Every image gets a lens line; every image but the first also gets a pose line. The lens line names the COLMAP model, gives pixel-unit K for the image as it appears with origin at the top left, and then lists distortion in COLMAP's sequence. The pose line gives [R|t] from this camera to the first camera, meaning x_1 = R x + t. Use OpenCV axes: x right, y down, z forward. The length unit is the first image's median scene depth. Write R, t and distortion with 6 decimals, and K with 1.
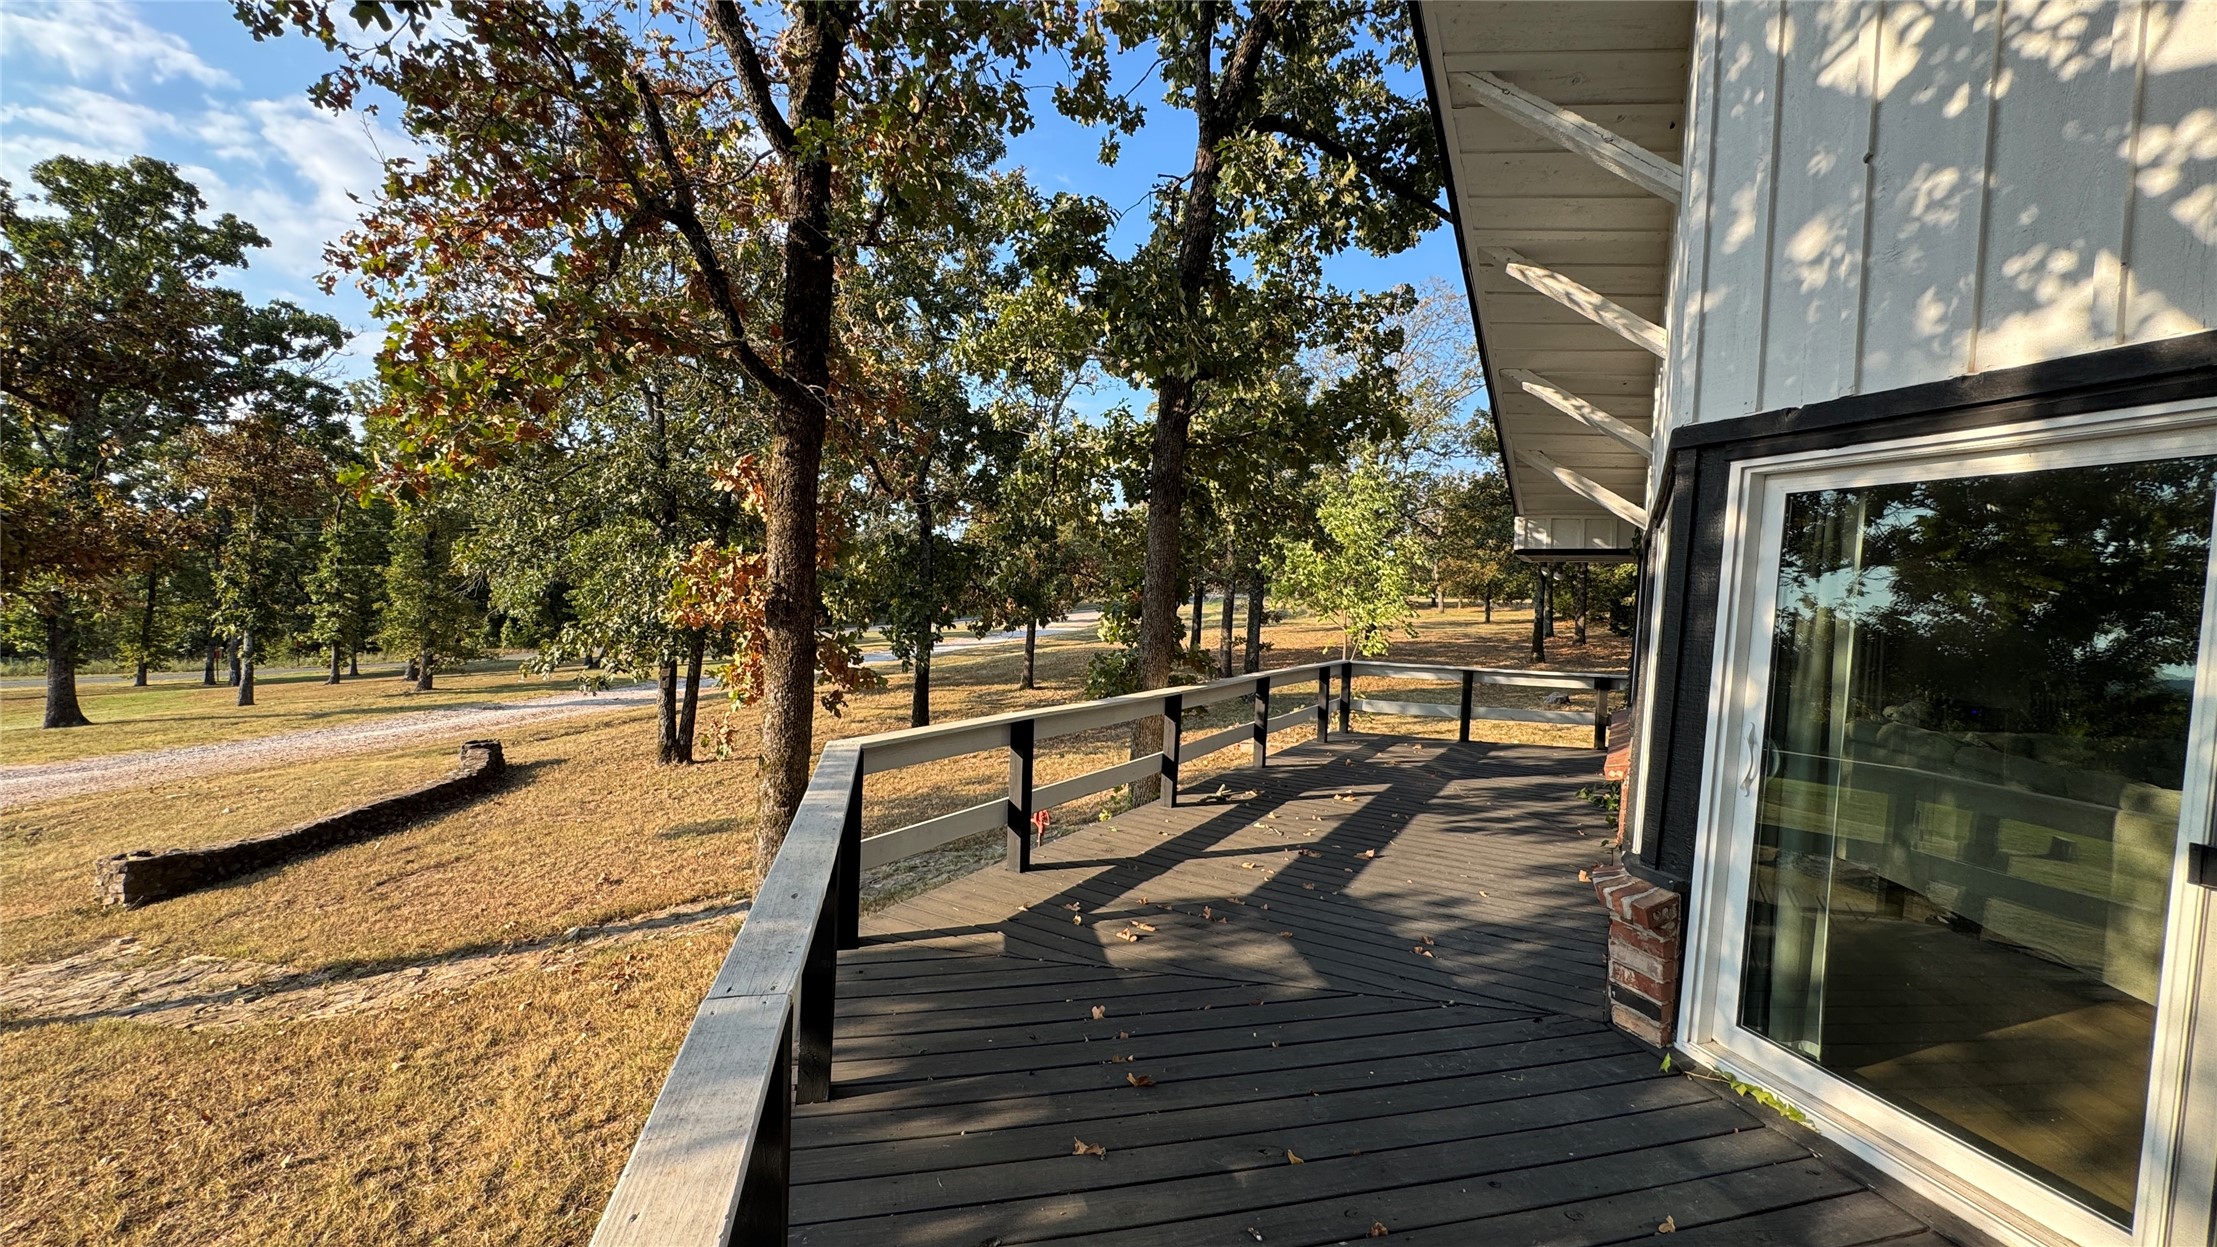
lens RADIAL K [[887.5, 0, 1105.4], [0, 887.5, 622.7], [0, 0, 1]] dist [-0.003277, 0.000887]
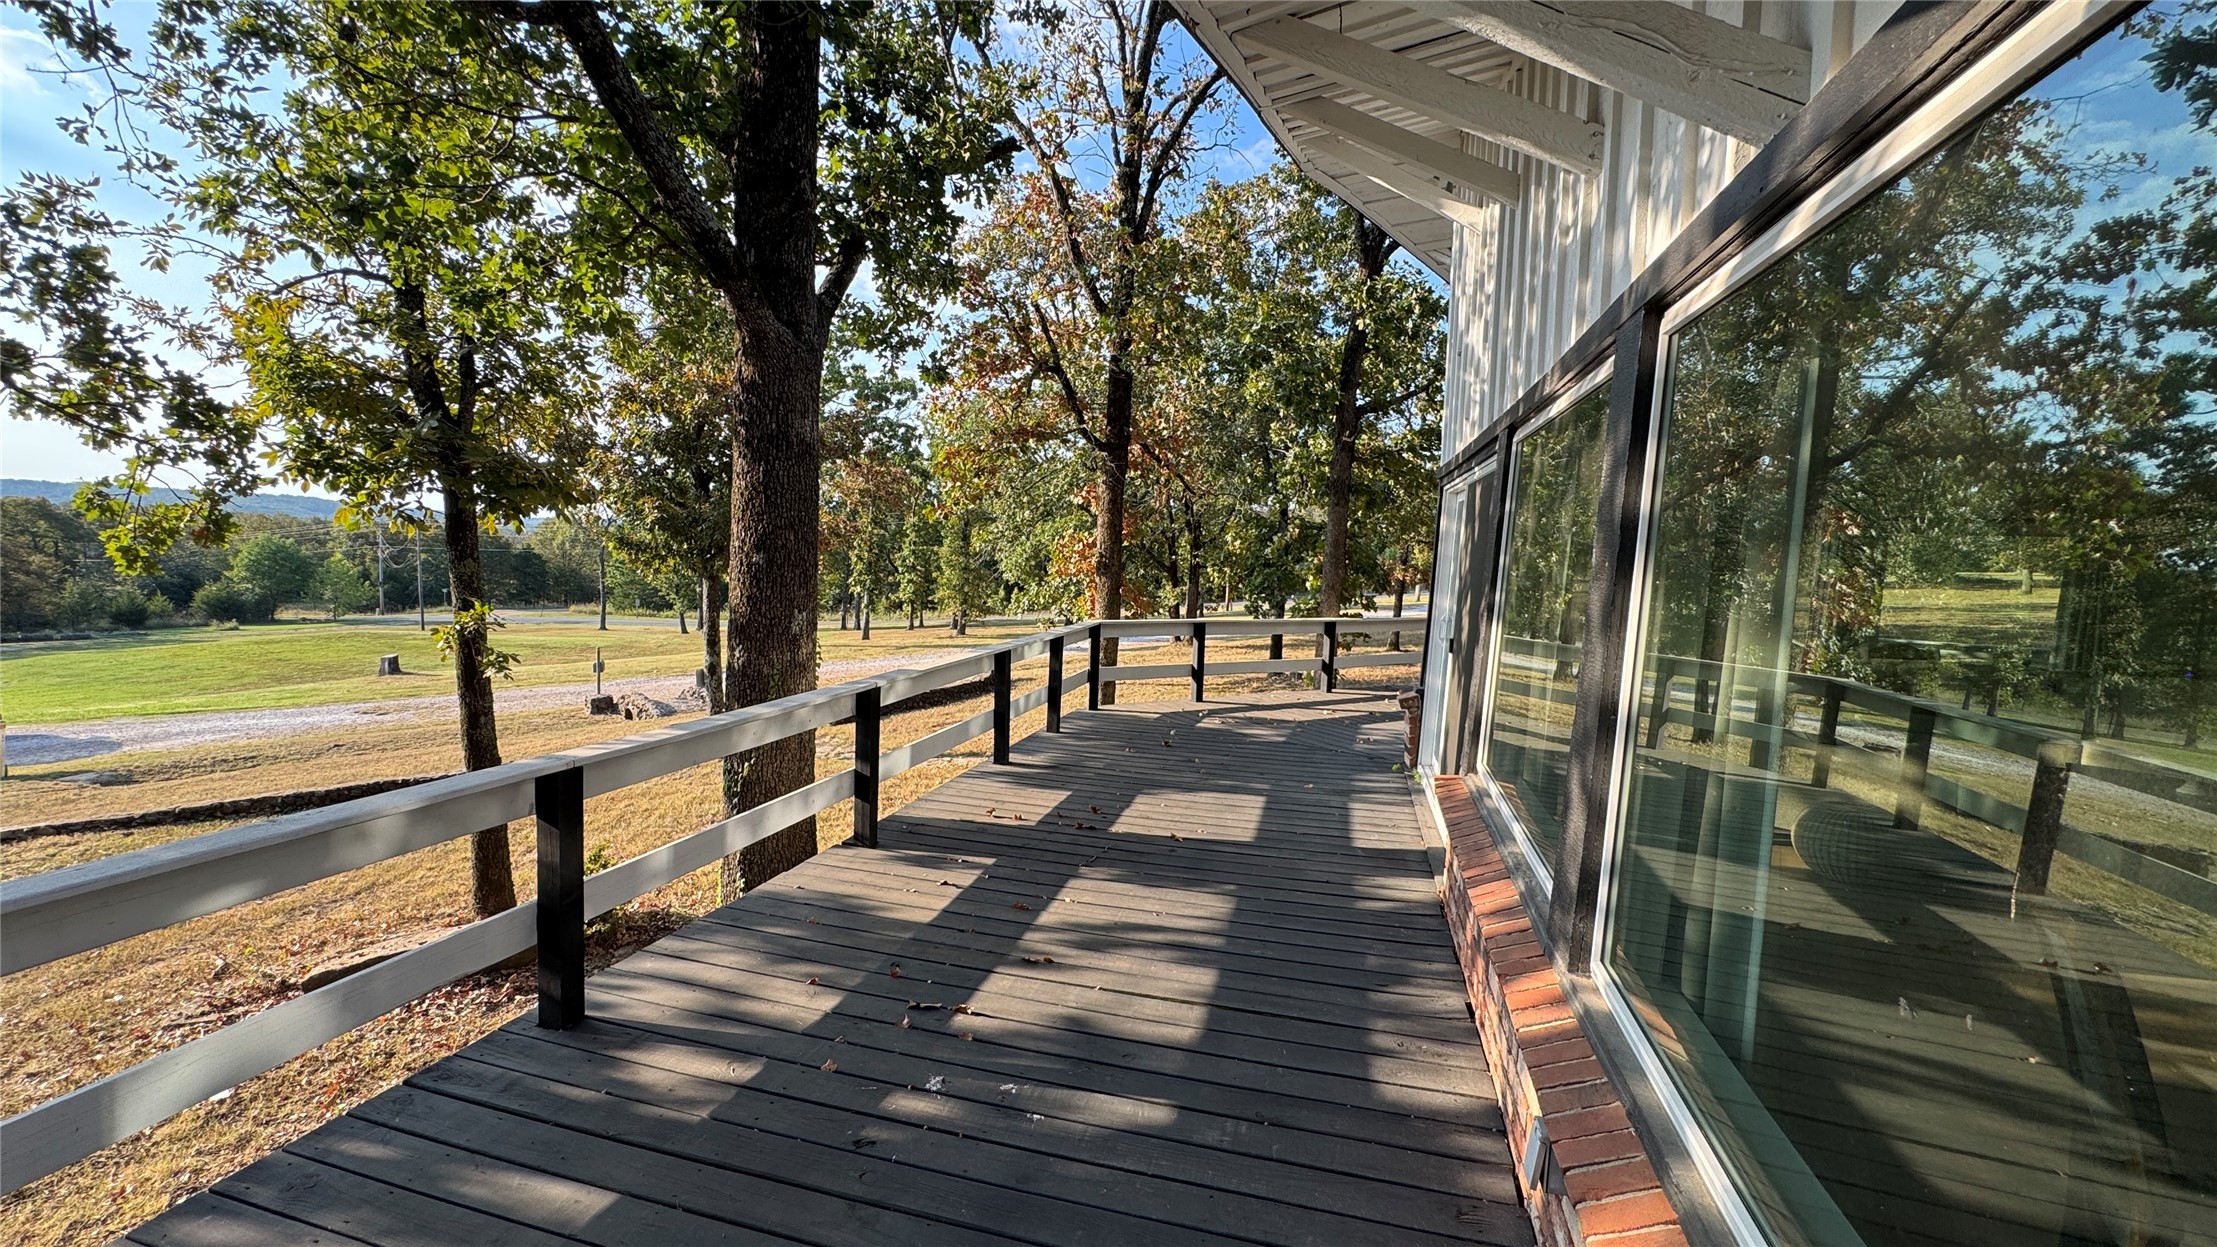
lens RADIAL K [[887.5, 0, 1109.7], [0, 887.5, 624.4], [0, 0, 1]] dist [-0.003277, 0.000887]
pose [[0.880225, 0.030072, -0.473604, 0.111335], [-0.016112, 0.999309, 0.033506, 0.009393], [0.474284, -0.021861, 0.880100, -0.133271]]
